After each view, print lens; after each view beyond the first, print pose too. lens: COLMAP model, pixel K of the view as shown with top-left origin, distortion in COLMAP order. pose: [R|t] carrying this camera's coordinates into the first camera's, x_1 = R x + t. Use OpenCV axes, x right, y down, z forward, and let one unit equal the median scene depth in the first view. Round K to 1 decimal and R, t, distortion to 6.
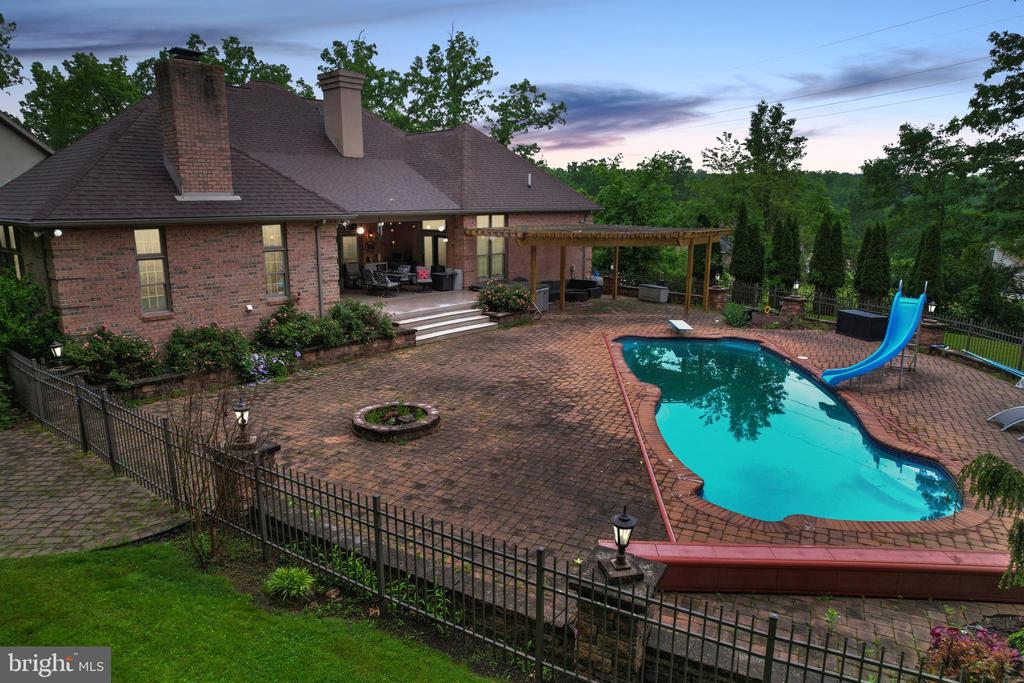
lens RADIAL K [[655.9, 0, 497.3], [0, 655.9, 351.9], [0, 0, 1]] dist [-0.018149, -0.000821]
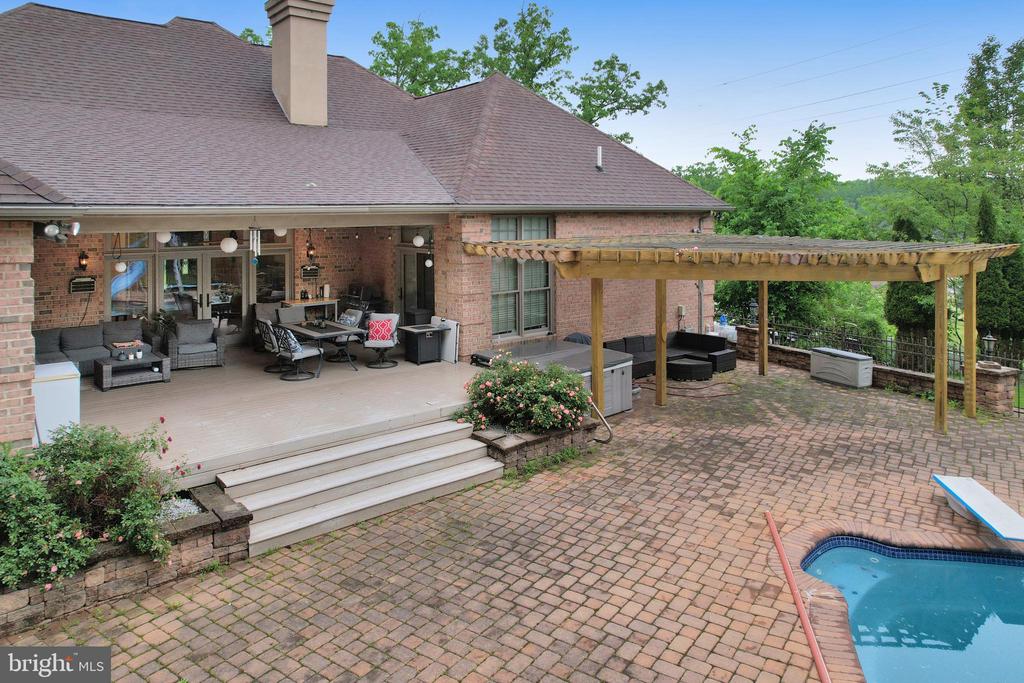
lens RADIAL K [[697.3, 0, 515.0], [0, 697.3, 214.7], [0, 0, 1]] dist [-0.056925, 0.081246]
pose [[0.992988, 0.000350, -0.118213, 0.041471], [-0.026344, 0.975503, -0.218401, -0.069541], [0.115241, 0.219984, 0.968673, 0.362342]]
